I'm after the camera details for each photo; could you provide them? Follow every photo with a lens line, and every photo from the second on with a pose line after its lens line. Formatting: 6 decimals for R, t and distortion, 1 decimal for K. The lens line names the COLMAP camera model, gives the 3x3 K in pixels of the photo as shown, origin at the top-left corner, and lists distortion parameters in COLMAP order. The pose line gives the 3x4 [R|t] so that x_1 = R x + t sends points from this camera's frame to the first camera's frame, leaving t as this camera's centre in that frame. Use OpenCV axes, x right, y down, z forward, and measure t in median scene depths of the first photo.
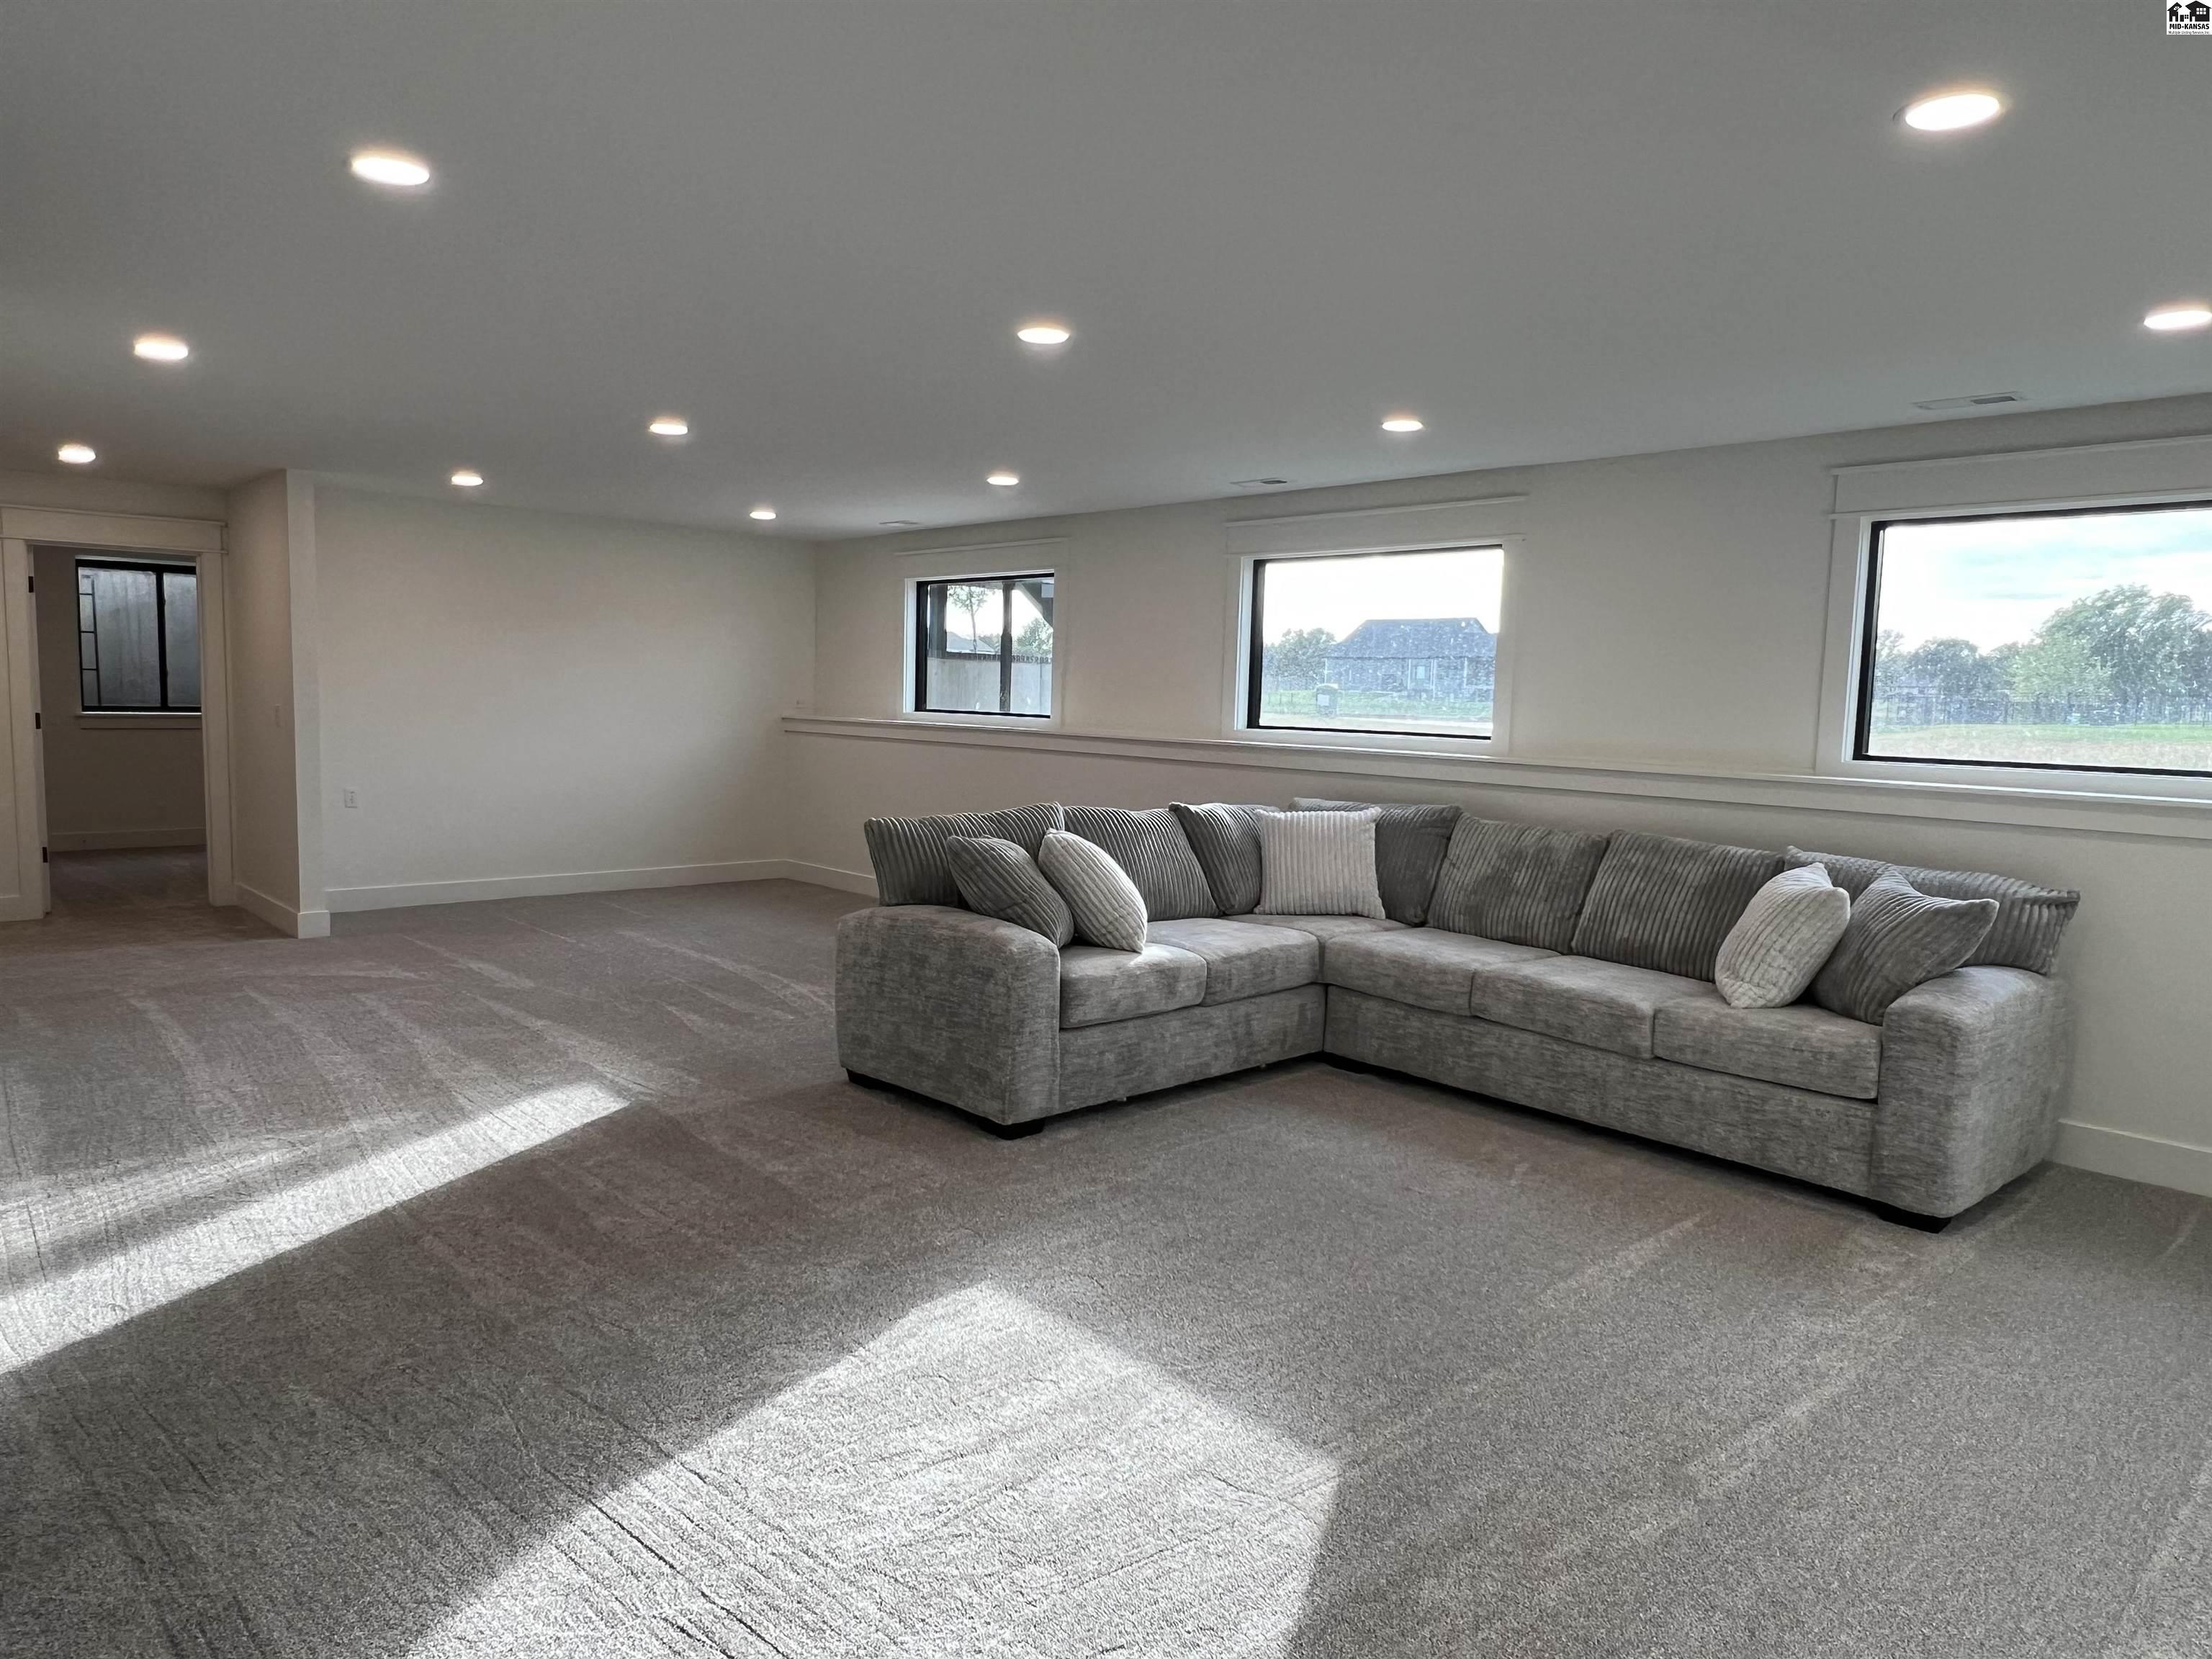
lens RADIAL K [[1417.0, 0, 1096.1], [0, 1417.0, 843.8], [0, 0, 1]] dist [0.004034, -0.005674]
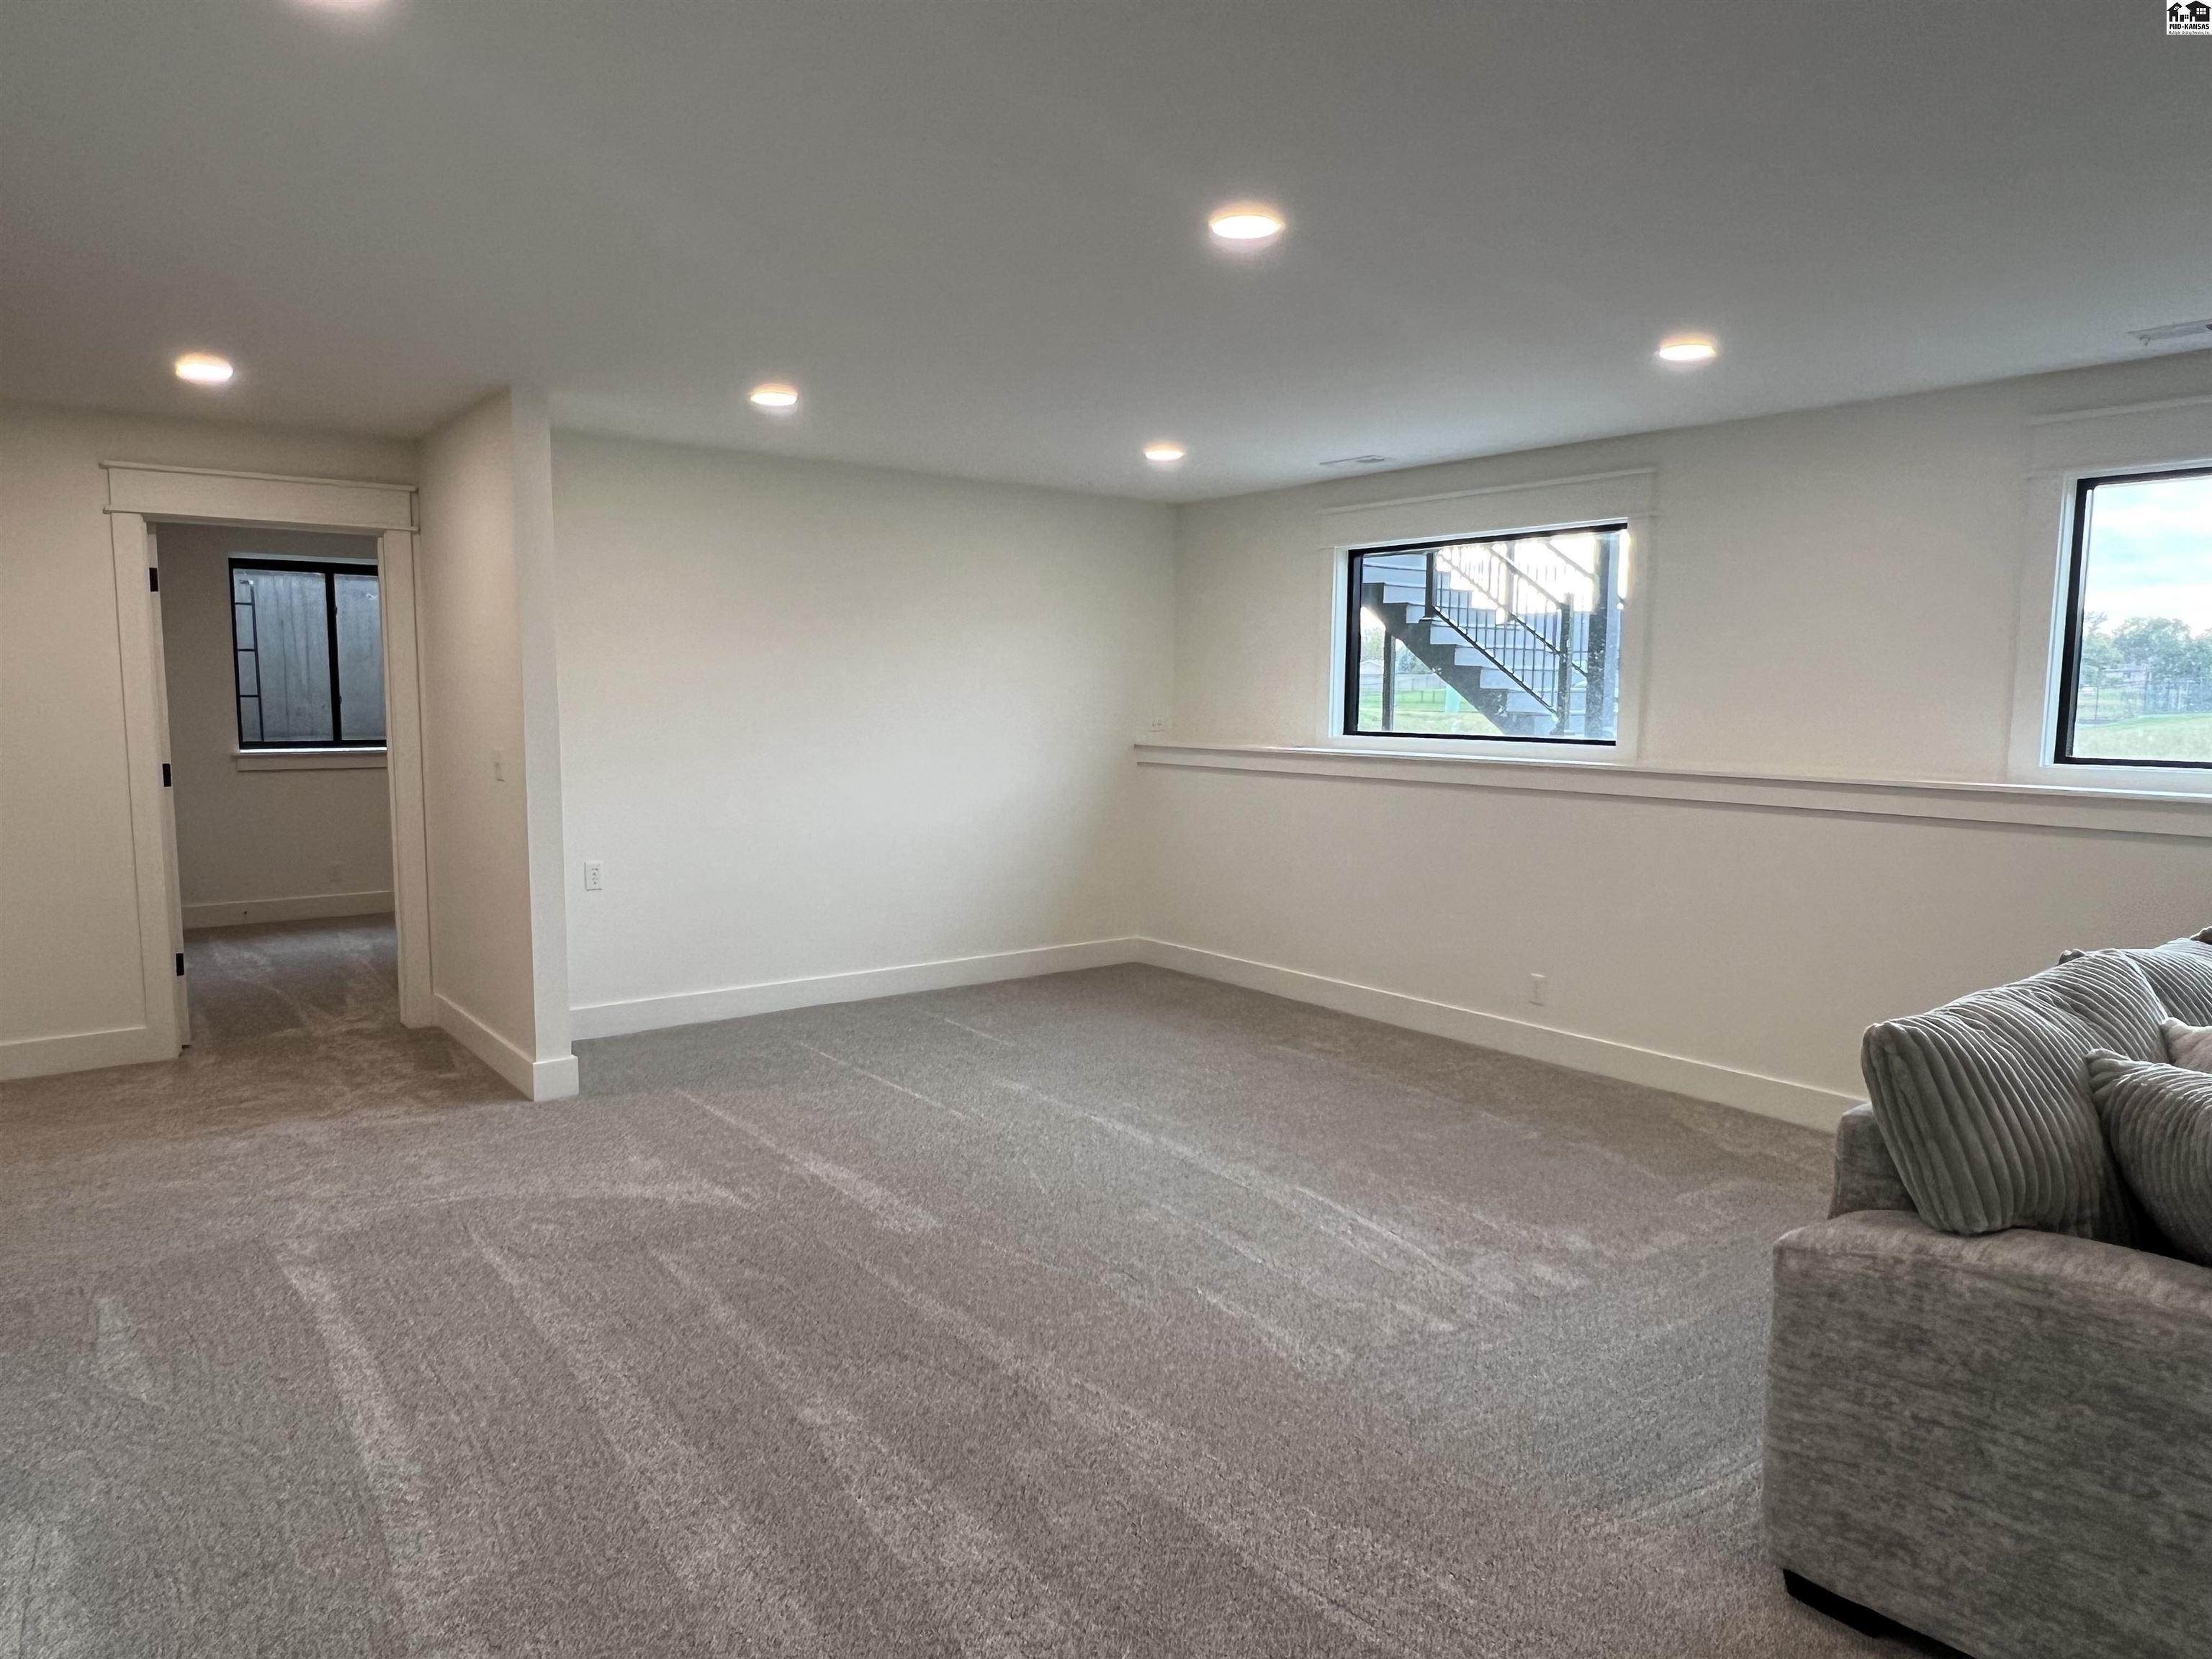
lens RADIAL K [[1417.0, 0, 1096.1], [0, 1417.0, 843.8], [0, 0, 1]] dist [0.004034, -0.005674]
pose [[0.995935, -0.010120, -0.089506, -0.184529], [0.009960, 0.999948, -0.002229, -0.038024], [0.089524, 0.001329, 0.995984, 0.279183]]
